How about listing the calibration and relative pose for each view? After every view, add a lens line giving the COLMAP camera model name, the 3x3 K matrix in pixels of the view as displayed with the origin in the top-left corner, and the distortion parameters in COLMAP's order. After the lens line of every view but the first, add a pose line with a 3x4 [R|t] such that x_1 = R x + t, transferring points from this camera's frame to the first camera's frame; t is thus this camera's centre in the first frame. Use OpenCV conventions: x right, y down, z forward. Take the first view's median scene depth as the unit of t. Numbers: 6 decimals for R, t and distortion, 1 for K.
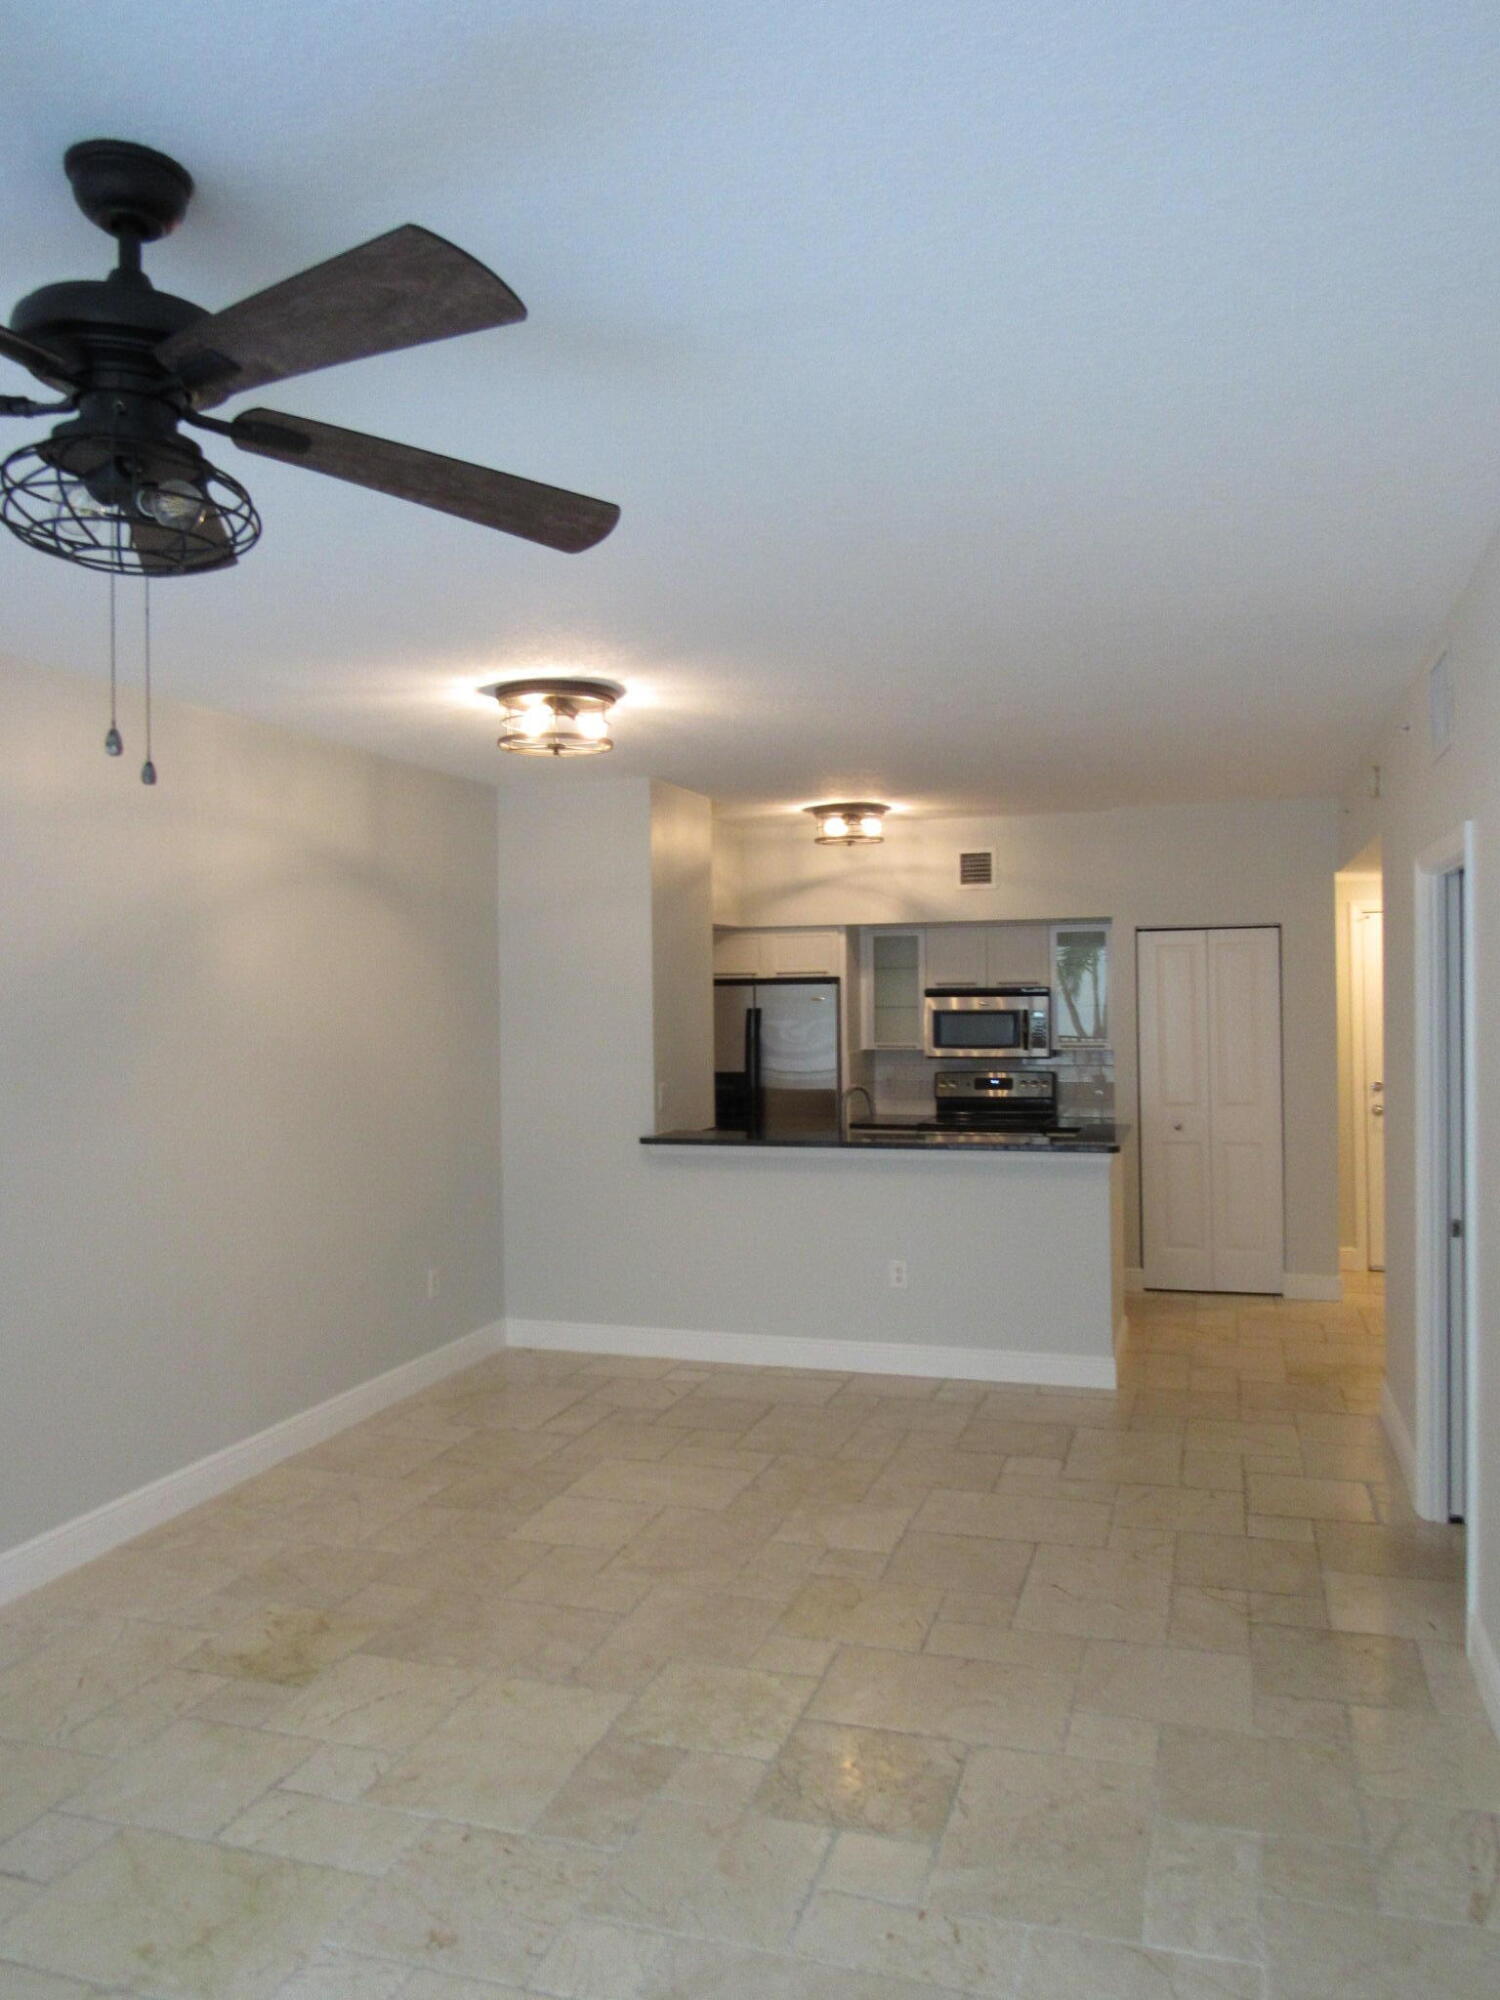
lens RADIAL K [[1411.6, 0, 754.5], [0, 1411.6, 1000.3], [0, 0, 1]] dist [-0.009384, -0.002264]
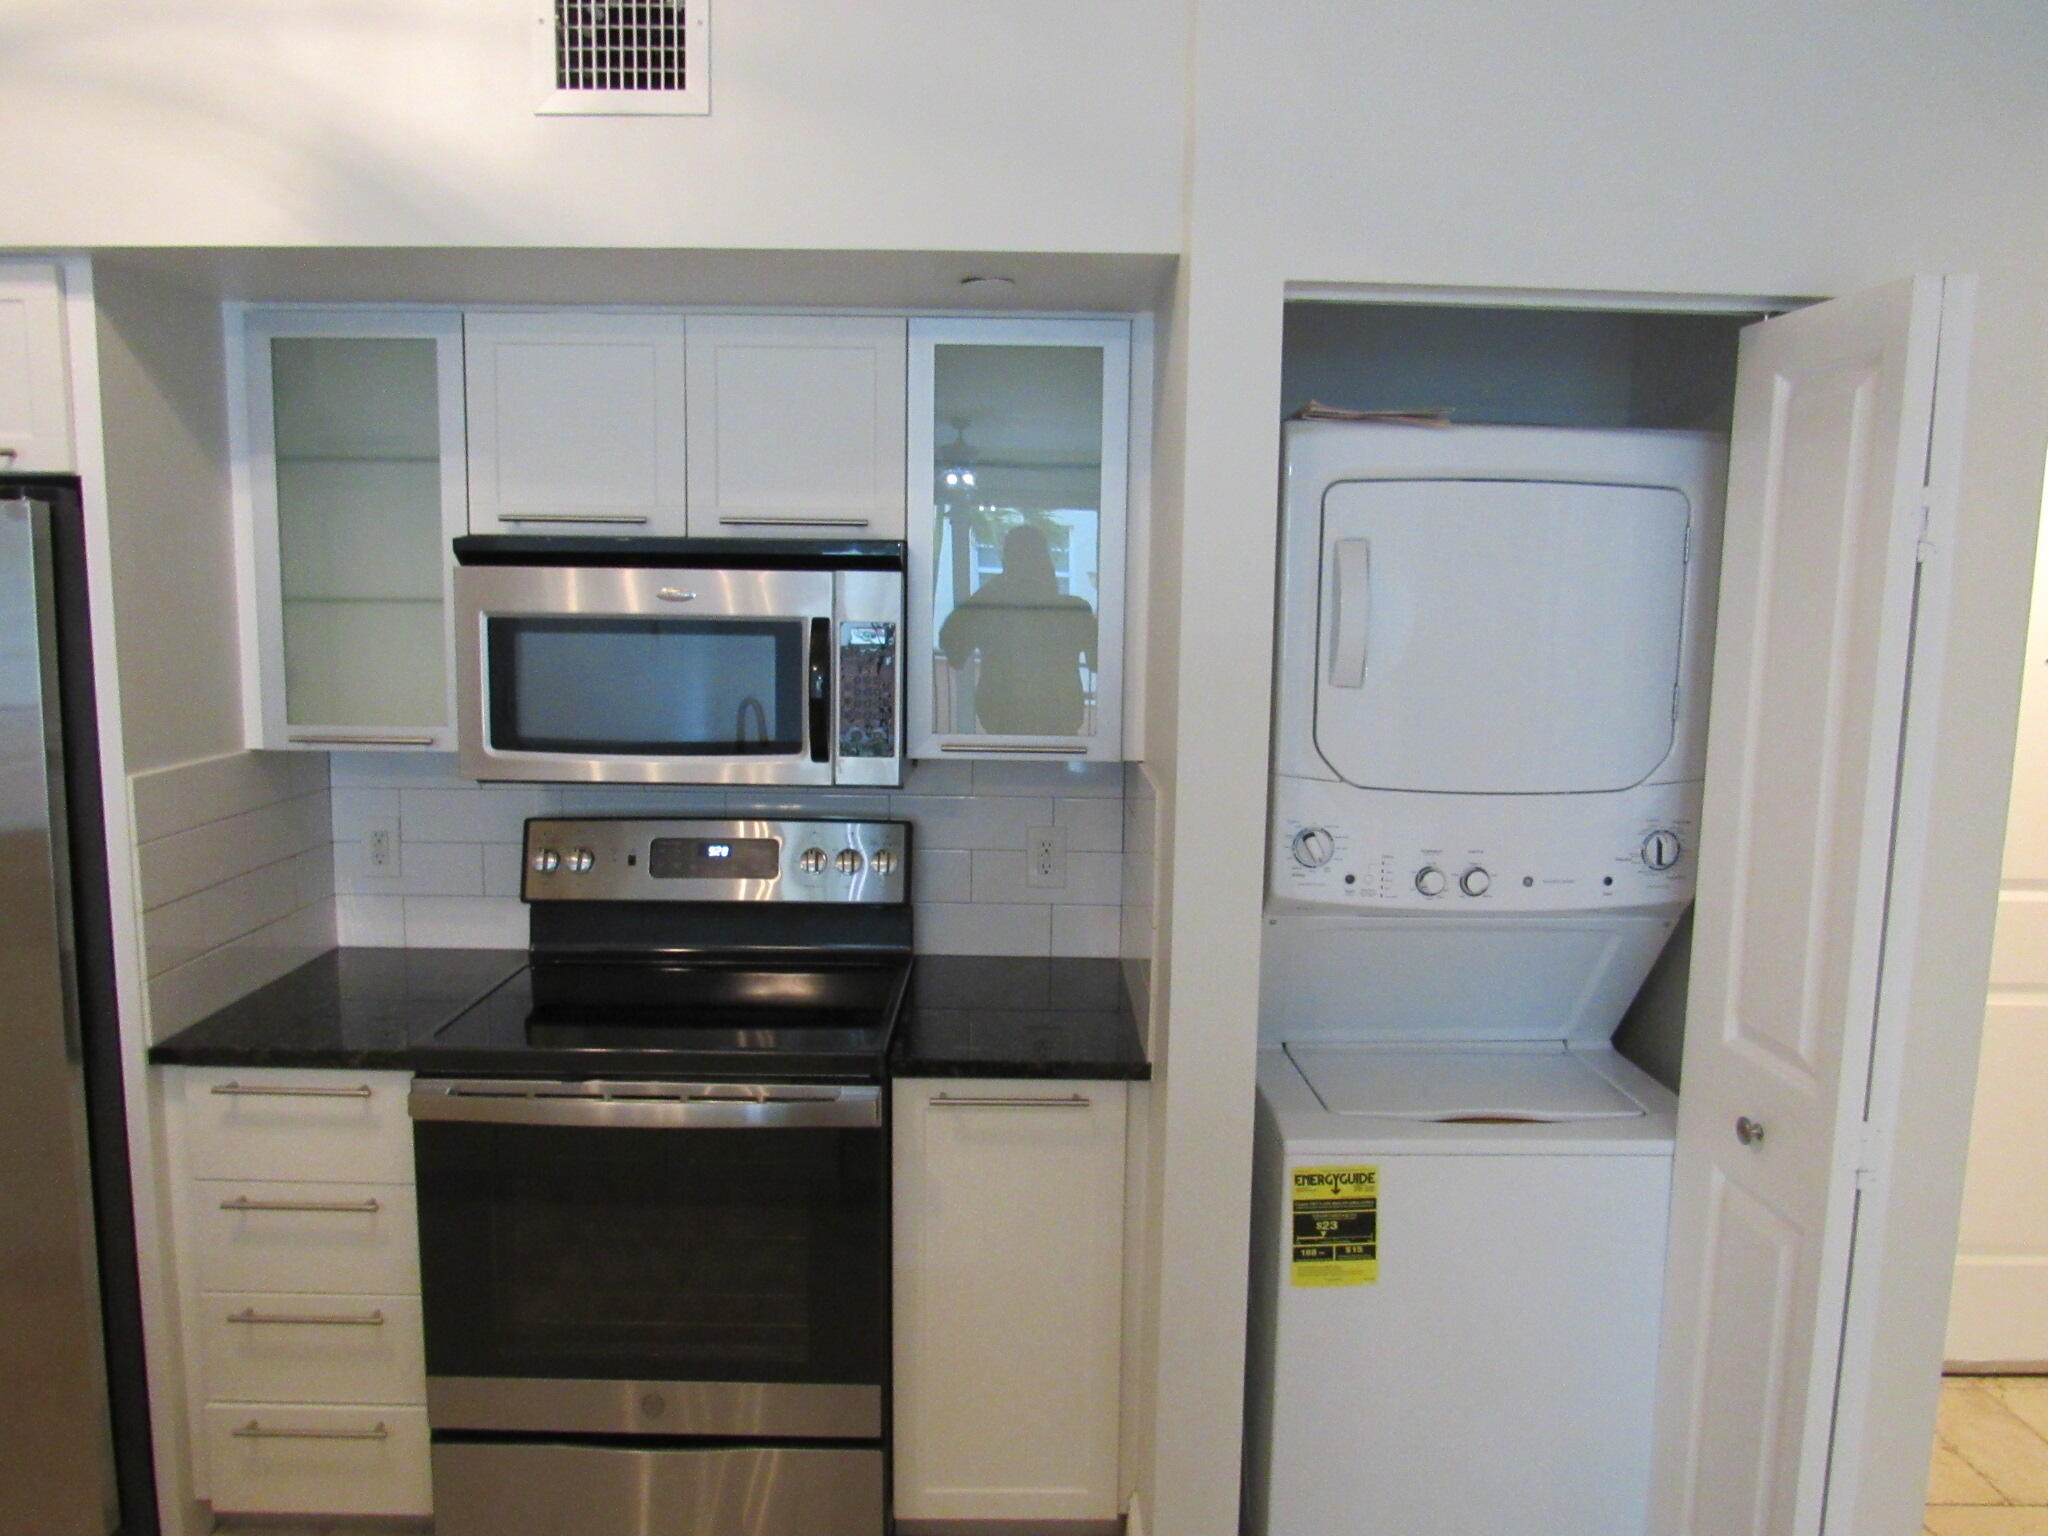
lens RADIAL K [[1445.5, 0, 1021.9], [0, 1445.5, 768.4], [0, 0, 1]] dist [-0.009384, -0.002264]
pose [[0.946778, -0.018489, 0.321355, 0.134604], [-0.021028, 0.992664, 0.119064, 0.001275], [-0.321199, -0.119485, 0.939444, 0.700673]]
